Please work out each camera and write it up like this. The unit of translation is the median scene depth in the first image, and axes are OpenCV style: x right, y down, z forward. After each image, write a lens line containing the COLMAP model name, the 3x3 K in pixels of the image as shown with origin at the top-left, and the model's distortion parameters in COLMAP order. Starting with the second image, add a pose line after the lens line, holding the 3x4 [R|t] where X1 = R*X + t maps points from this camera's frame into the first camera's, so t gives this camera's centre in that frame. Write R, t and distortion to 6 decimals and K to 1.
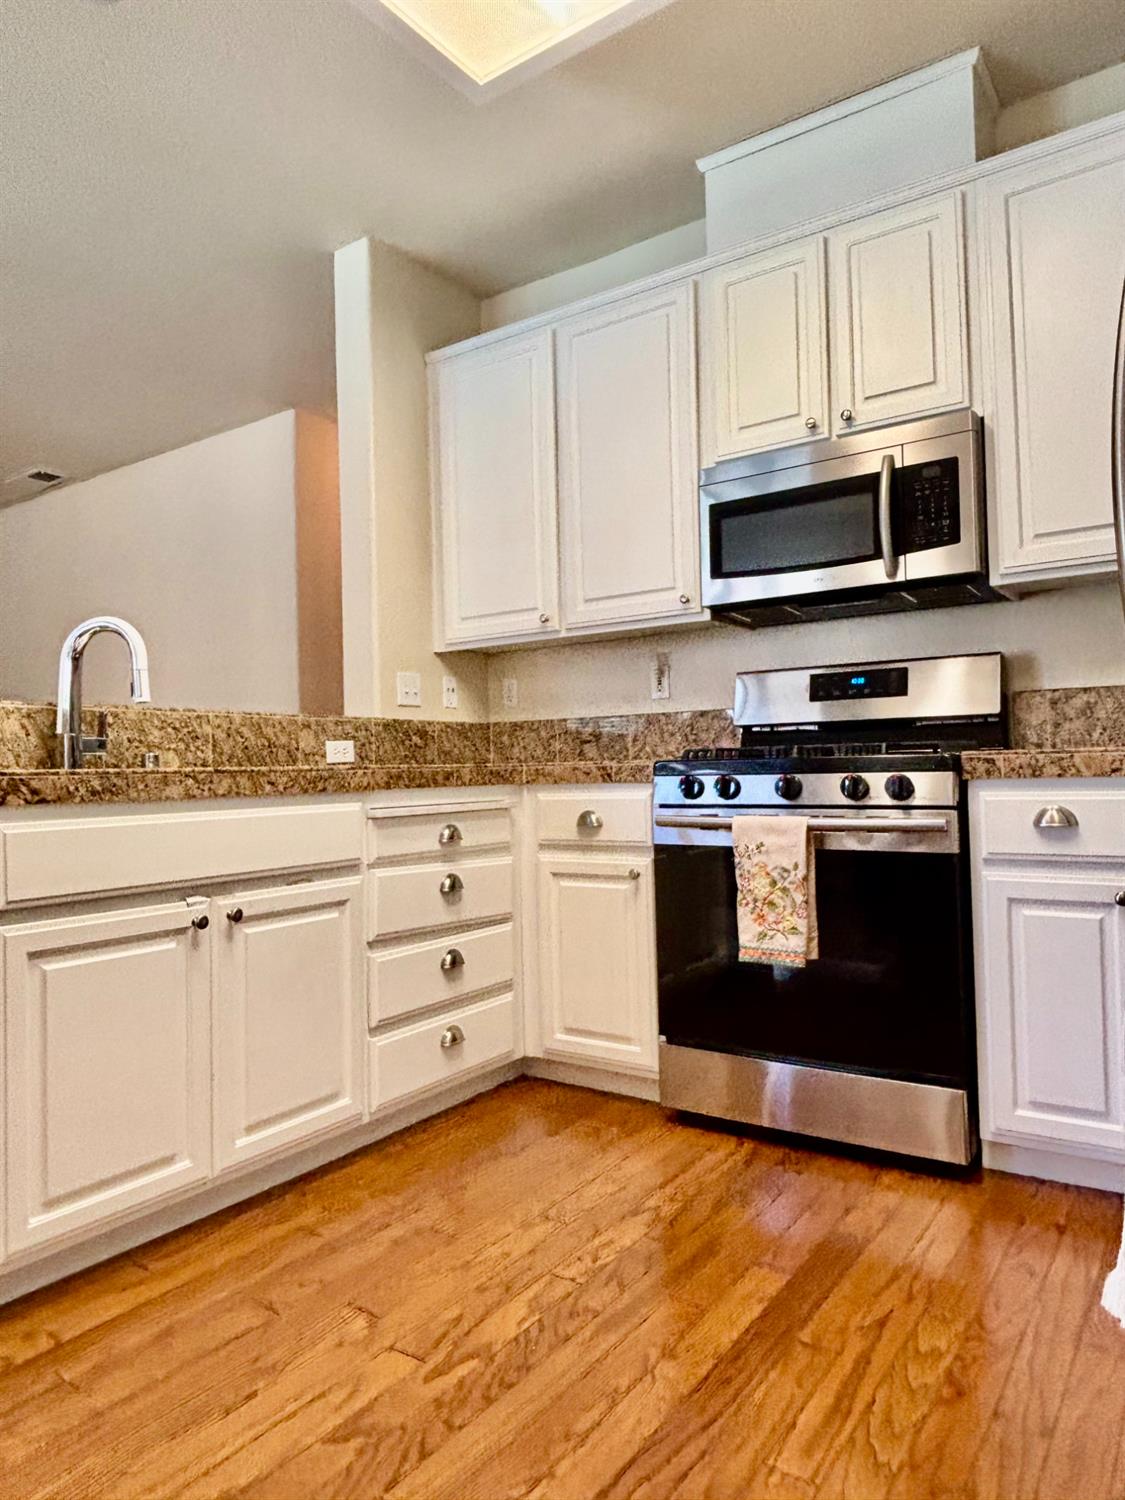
lens RADIAL K [[972.8, 0, 566.4], [0, 972.8, 746.2], [0, 0, 1]] dist [-0.001604, -0.007795]
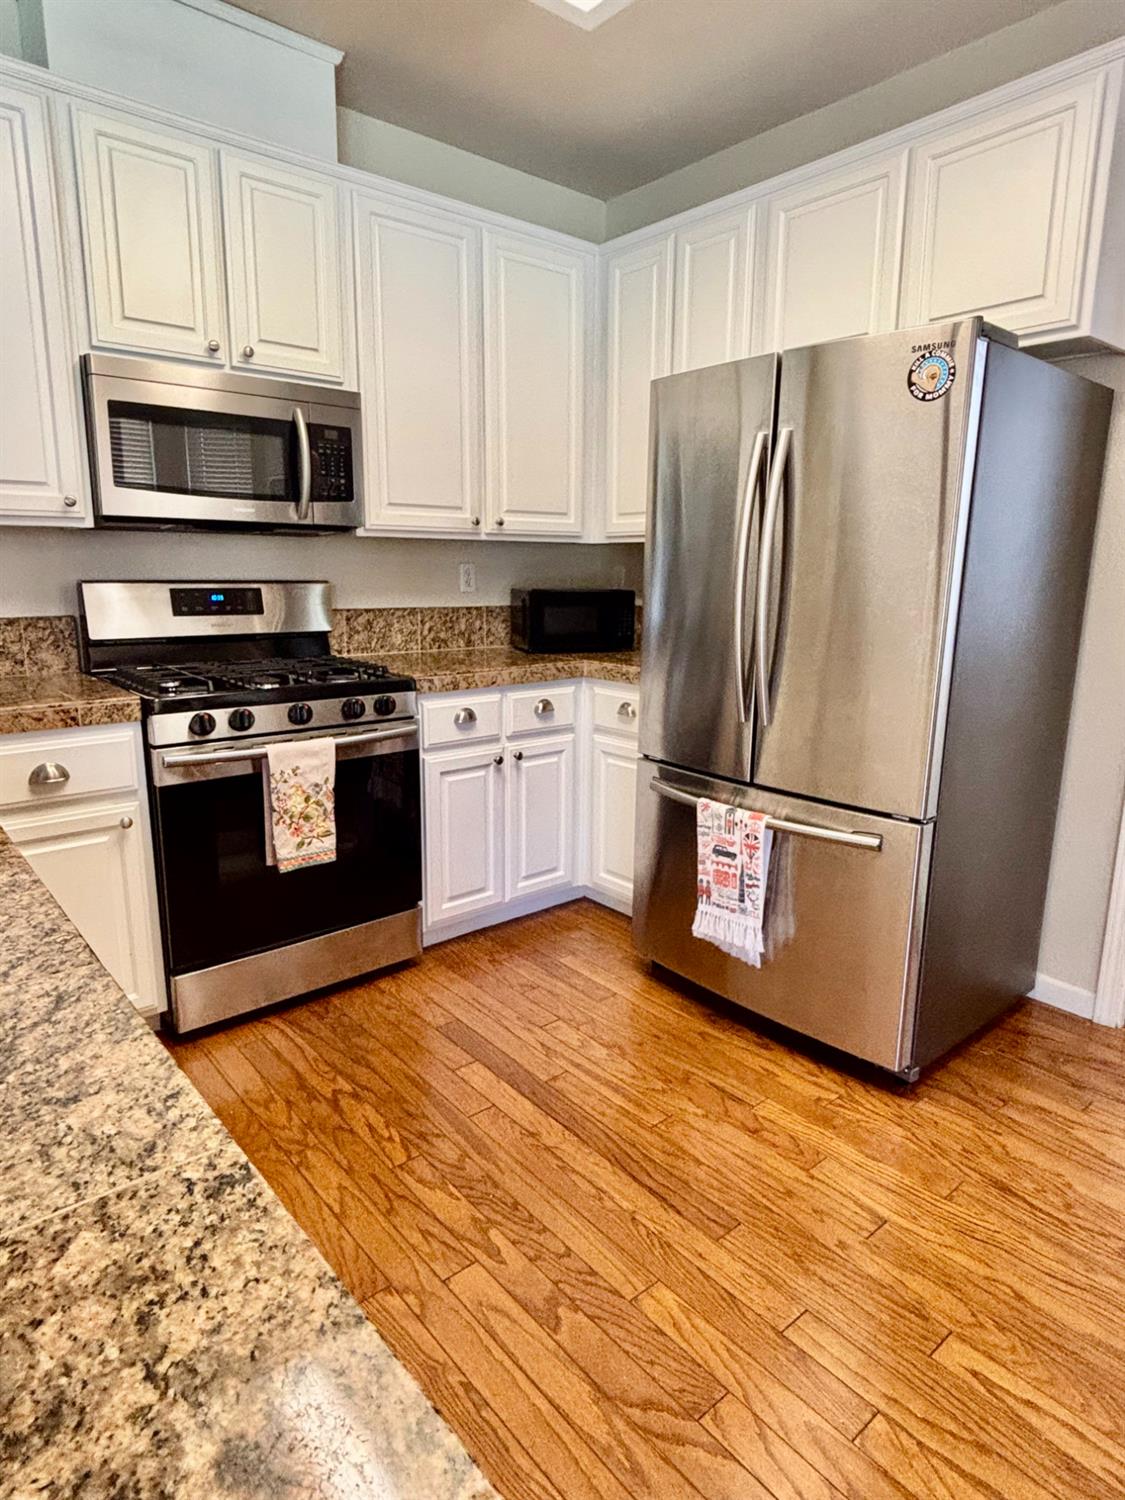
lens RADIAL K [[865.9, 0, 565.3], [0, 865.9, 747.7], [0, 0, 1]] dist [-0.001071, -0.011059]
pose [[0.256995, -0.174481, 0.950532, -0.662377], [-0.041539, 0.980663, 0.191243, -0.125778], [-0.965520, -0.088633, 0.244778, 0.447838]]
